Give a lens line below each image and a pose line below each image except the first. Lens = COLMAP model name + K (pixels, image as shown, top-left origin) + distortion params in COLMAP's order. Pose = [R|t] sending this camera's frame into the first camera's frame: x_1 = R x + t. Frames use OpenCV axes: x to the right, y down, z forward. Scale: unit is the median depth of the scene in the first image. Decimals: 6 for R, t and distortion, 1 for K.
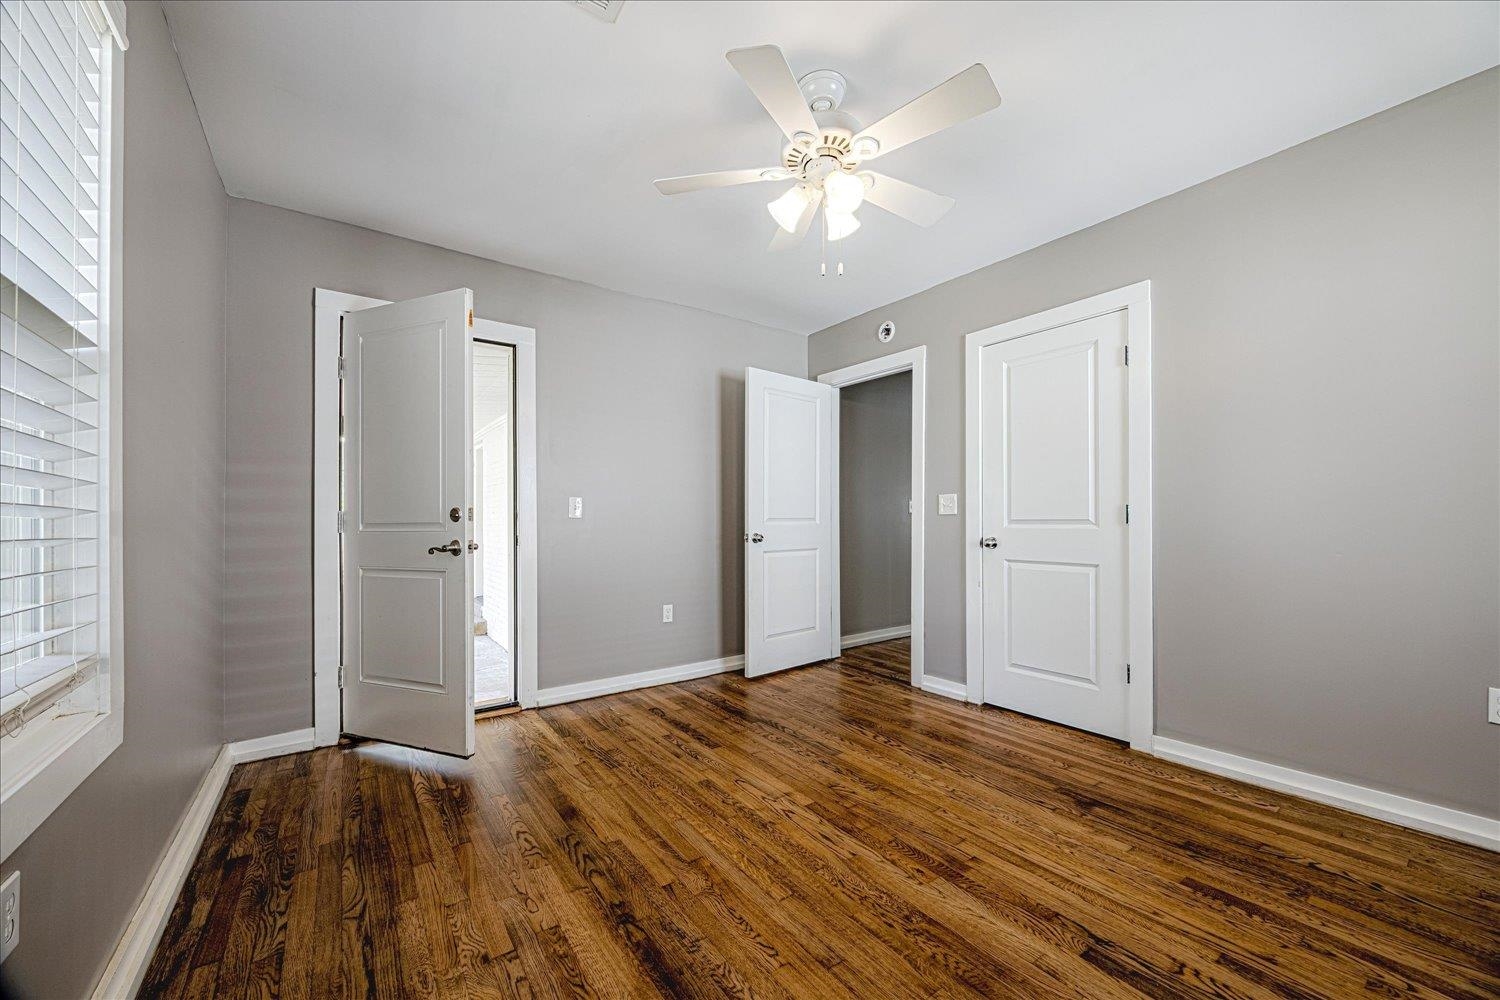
lens RADIAL K [[567.7, 0, 747.8], [0, 567.7, 485.9], [0, 0, 1]] dist [0.000155, 0.000046]
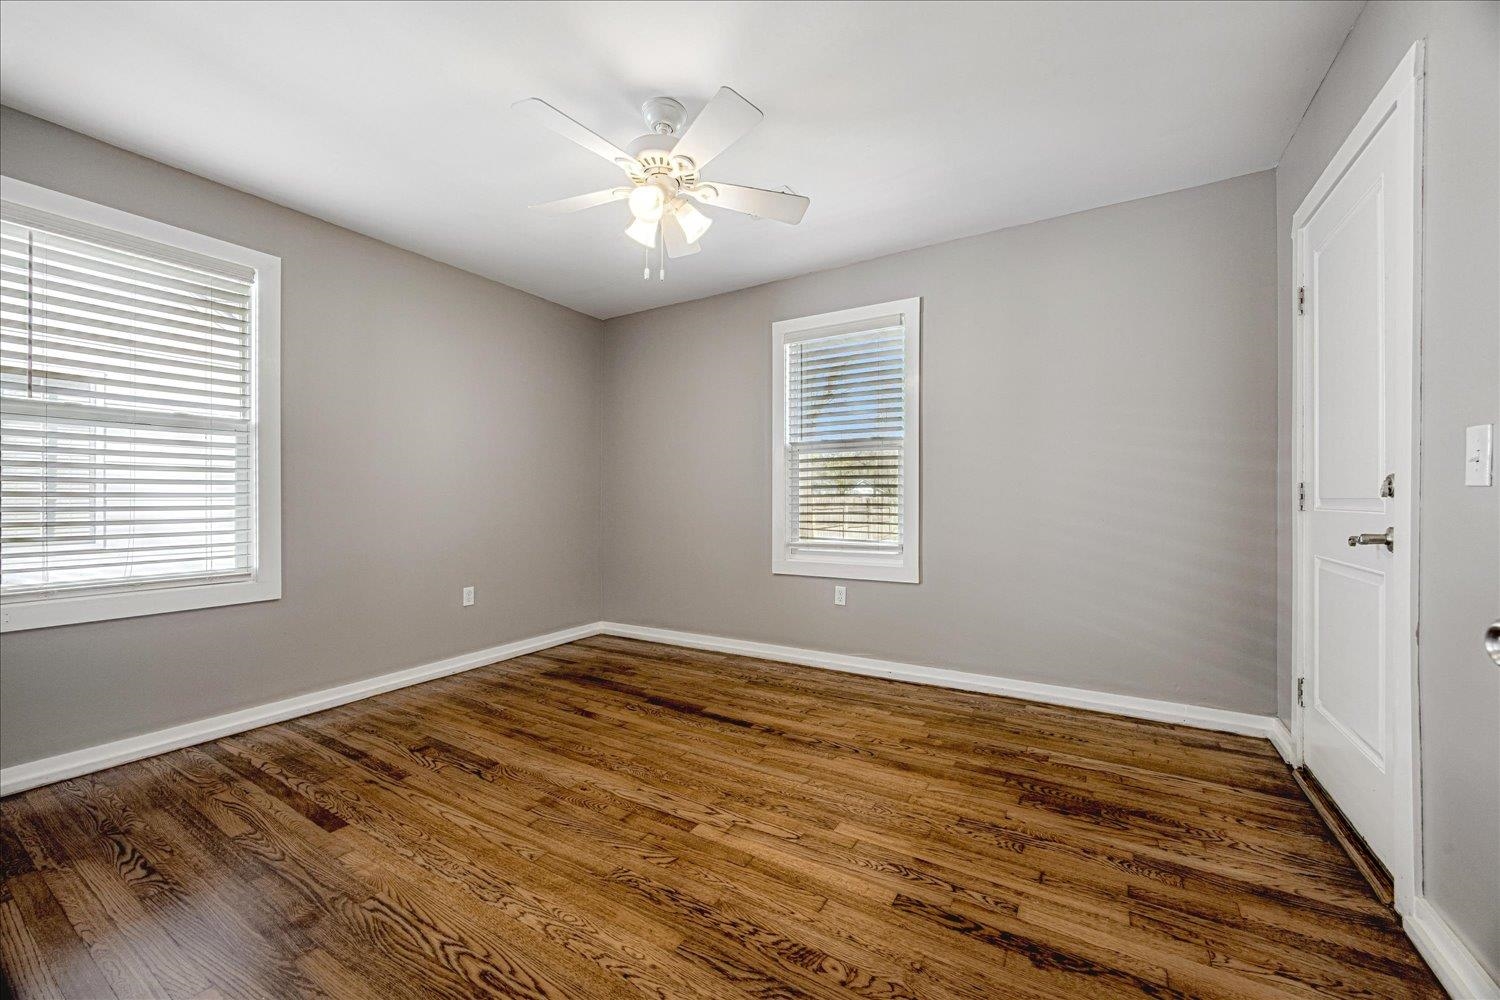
lens RADIAL K [[579.5, 0, 749.3], [0, 579.5, 496.1], [0, 0, 1]] dist [-0.002052, -0.000016]
pose [[-0.916980, 0.007995, -0.398854, 0.375903], [0.035739, 0.997425, -0.062171, 0.117250], [0.397330, -0.071264, -0.914904, 1.861343]]
